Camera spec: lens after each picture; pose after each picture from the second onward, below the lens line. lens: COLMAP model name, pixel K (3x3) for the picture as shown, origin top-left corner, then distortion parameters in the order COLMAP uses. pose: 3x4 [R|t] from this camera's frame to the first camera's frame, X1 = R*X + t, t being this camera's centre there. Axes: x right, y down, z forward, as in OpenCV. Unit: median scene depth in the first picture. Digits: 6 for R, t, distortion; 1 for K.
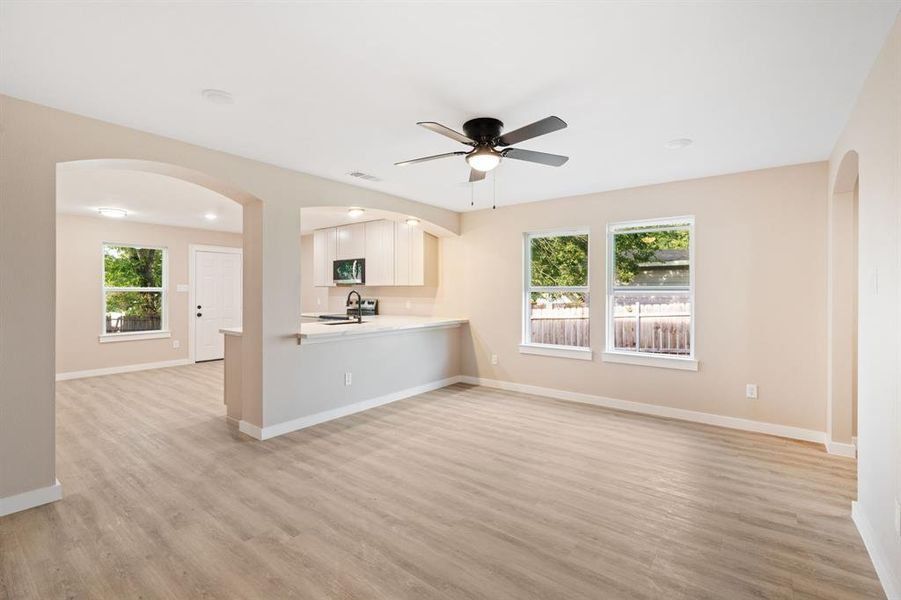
lens RADIAL K [[404.4, 0, 452.5], [0, 404.4, 295.8], [0, 0, 1]] dist [-0.008464, 0.003165]
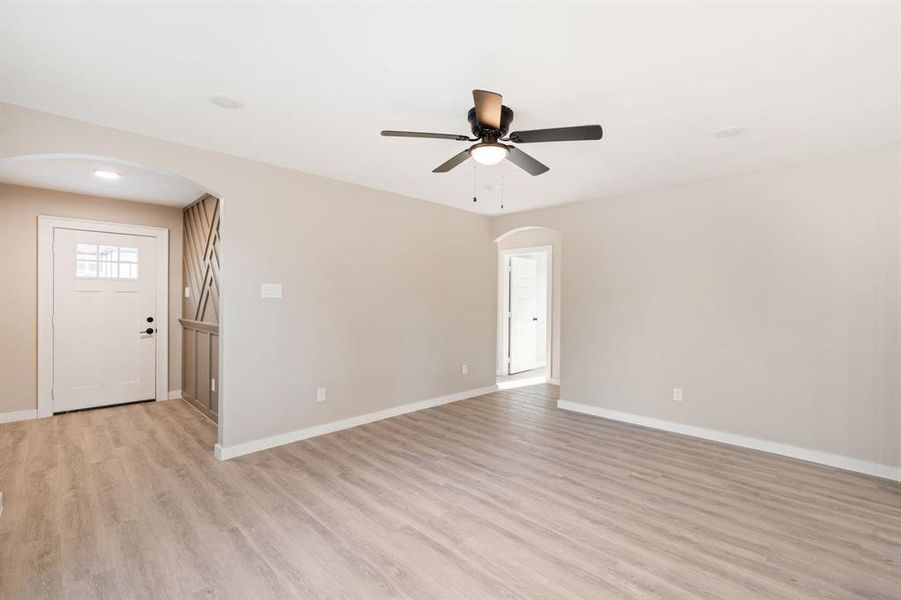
lens RADIAL K [[404.4, 0, 452.8], [0, 404.4, 300.1], [0, 0, 1]] dist [-0.008464, 0.003165]
pose [[-0.992695, -0.010176, 0.120223, 0.027339], [-0.008777, 0.999887, 0.012164, -0.010873], [-0.120333, 0.011020, -0.992672, 1.138353]]
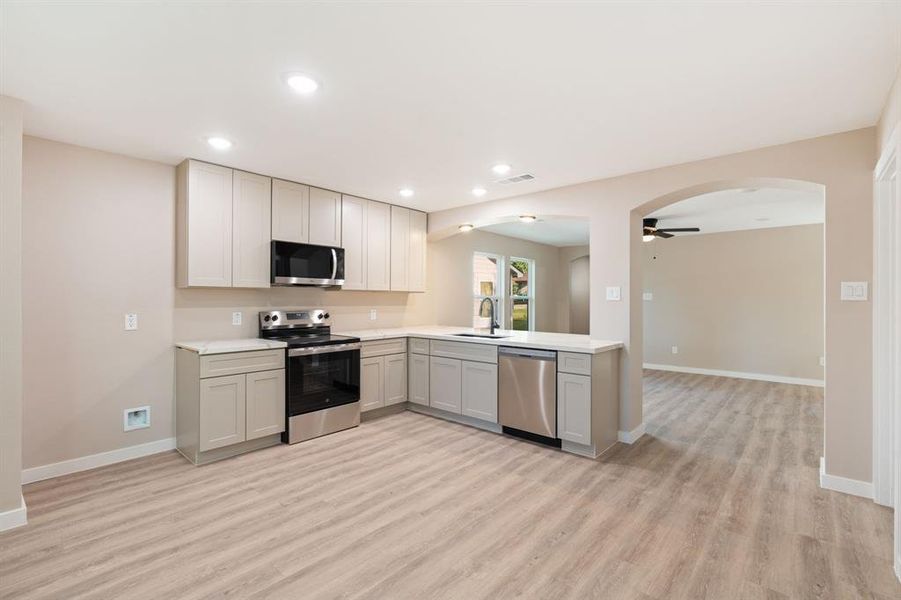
lens RADIAL K [[404.4, 0, 453.2], [0, 404.4, 299.7], [0, 0, 1]] dist [-0.008464, 0.003165]
pose [[0.066346, -0.001979, 0.997795, -1.244314], [0.006374, 0.999978, 0.001560, -0.011997], [-0.997776, 0.006256, 0.066357, 1.114944]]
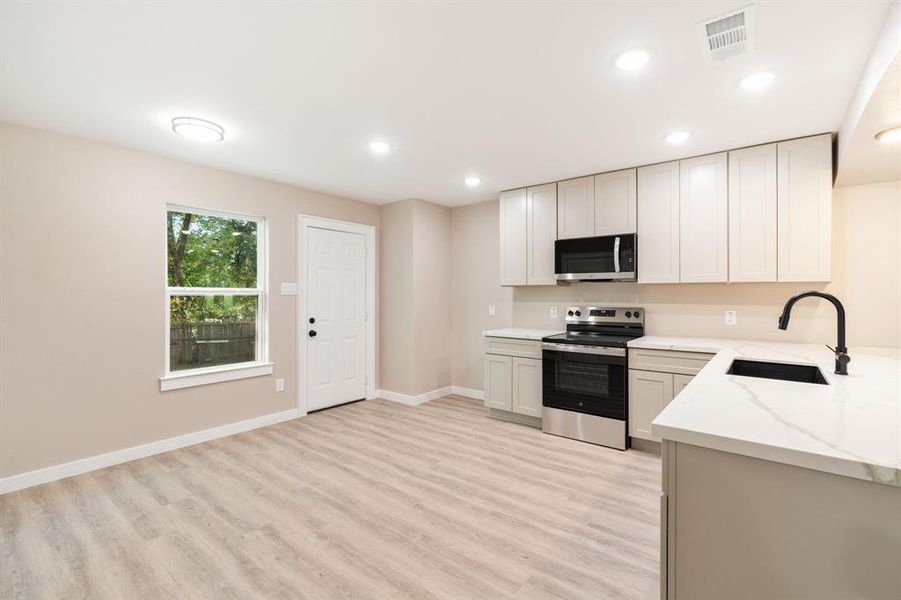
lens RADIAL K [[404.4, 0, 453.0], [0, 404.4, 296.5], [0, 0, 1]] dist [-0.008464, 0.003165]
pose [[0.999856, -0.001492, -0.016914, -0.657081], [0.001405, 0.999986, -0.005148, -0.007339], [0.016921, 0.005124, 0.999844, 0.647487]]
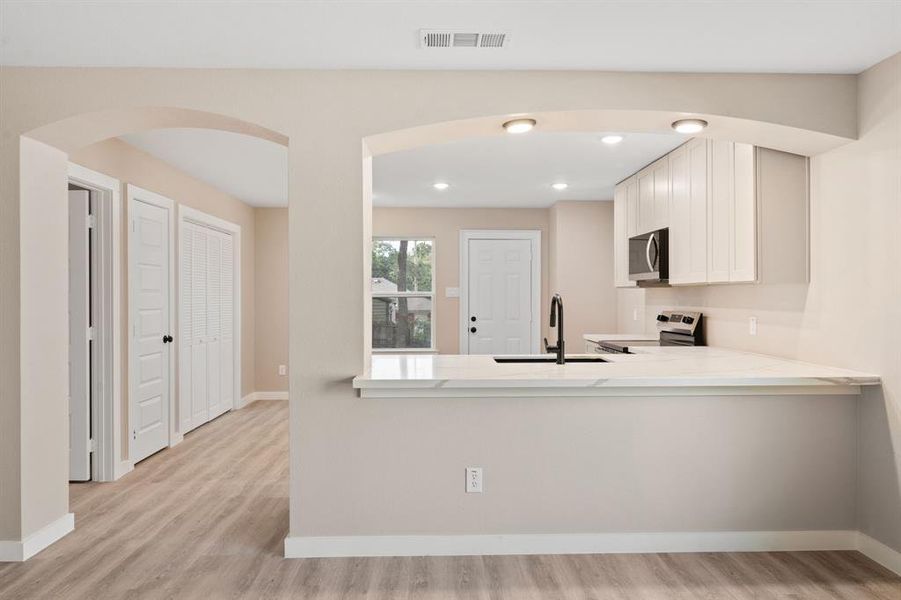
lens RADIAL K [[599.3, 0, 450.8], [0, 599.3, 300.4], [0, 0, 1]] dist [-0.005084, 0.001661]
pose [[0.632825, 0.002713, -0.774290, 0.252932], [-0.005978, 0.999981, -0.001382, -0.004549], [0.774272, 0.005503, 0.632829, 0.494235]]
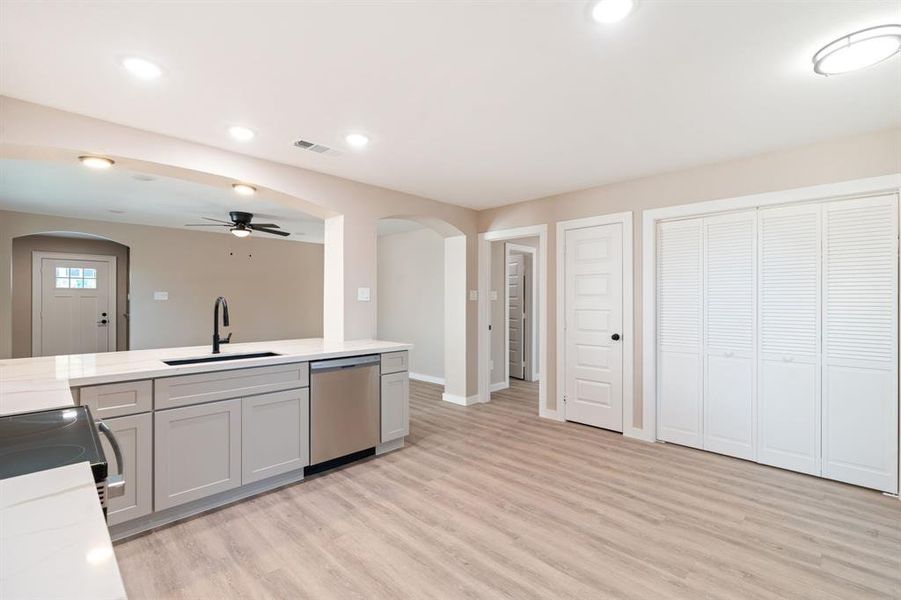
lens RADIAL K [[404.4, 0, 456.4], [0, 404.4, 298.2], [0, 0, 1]] dist [-0.008464, 0.003165]
pose [[-0.993611, -0.002543, 0.112832, -0.698377], [-0.002137, 0.999991, 0.003717, -0.016270], [-0.112840, 0.003452, -0.993607, 1.677854]]
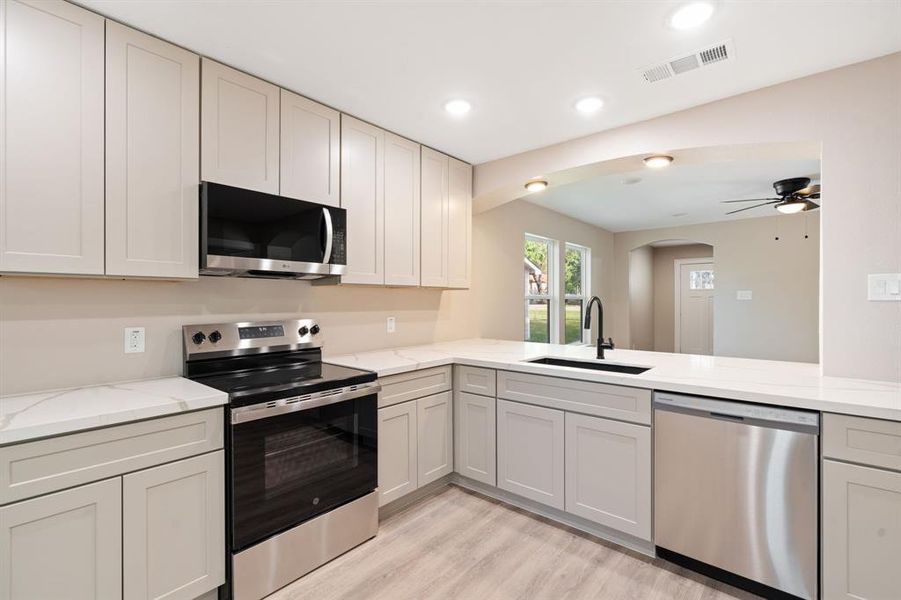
lens RADIAL K [[404.4, 0, 452.3], [0, 404.4, 299.9], [0, 0, 1]] dist [-0.008464, 0.003165]
pose [[0.052195, -0.002168, 0.998635, -0.837910], [0.011290, 0.999935, 0.001581, -0.013149], [-0.998573, 0.011193, 0.052216, 1.266193]]
